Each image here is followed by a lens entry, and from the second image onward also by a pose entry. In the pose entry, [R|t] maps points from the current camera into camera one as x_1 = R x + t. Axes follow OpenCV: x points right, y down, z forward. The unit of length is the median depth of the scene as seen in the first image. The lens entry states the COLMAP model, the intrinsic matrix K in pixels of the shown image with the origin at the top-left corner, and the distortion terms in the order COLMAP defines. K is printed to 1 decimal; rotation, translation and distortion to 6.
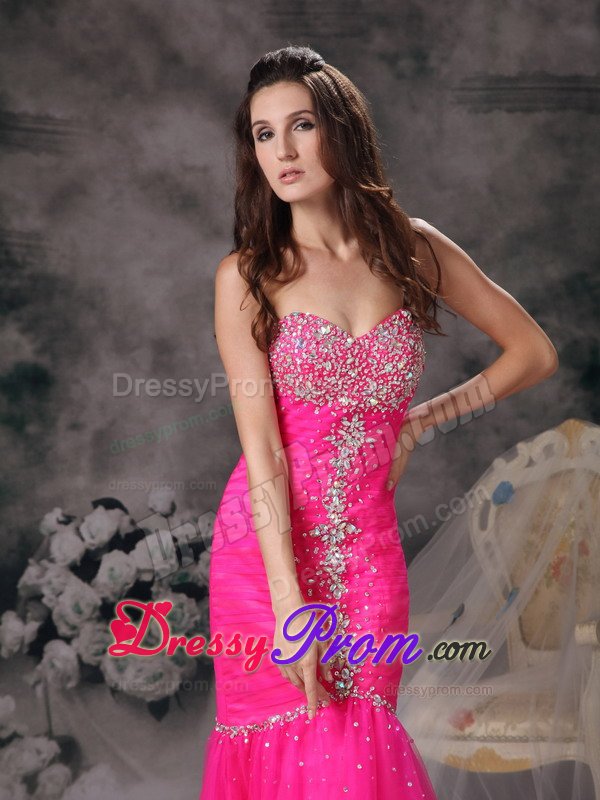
lens RADIAL K [[2246.4, 0, 306.8], [0, 2246.4, 437.4], [0, 0, 1]] dist [0.496951, 0.000000]
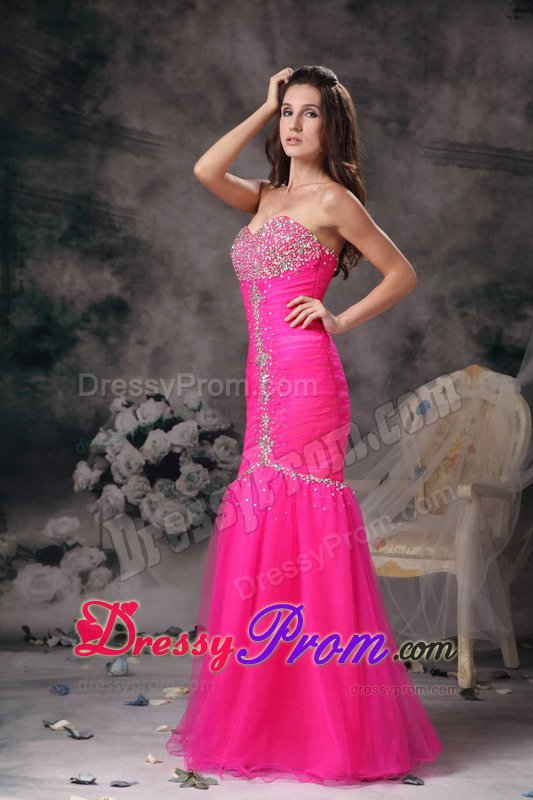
lens RADIAL K [[2060.1, 0, 282.7], [0, 2060.1, 401.2], [0, 0, 1]] dist [0.552974, 0.000000]
pose [[0.993039, 0.117789, -0.000315, -0.006239], [-0.117688, 0.992064, -0.044256, 0.081689], [-0.004901, 0.043985, 0.999020, -0.342016]]
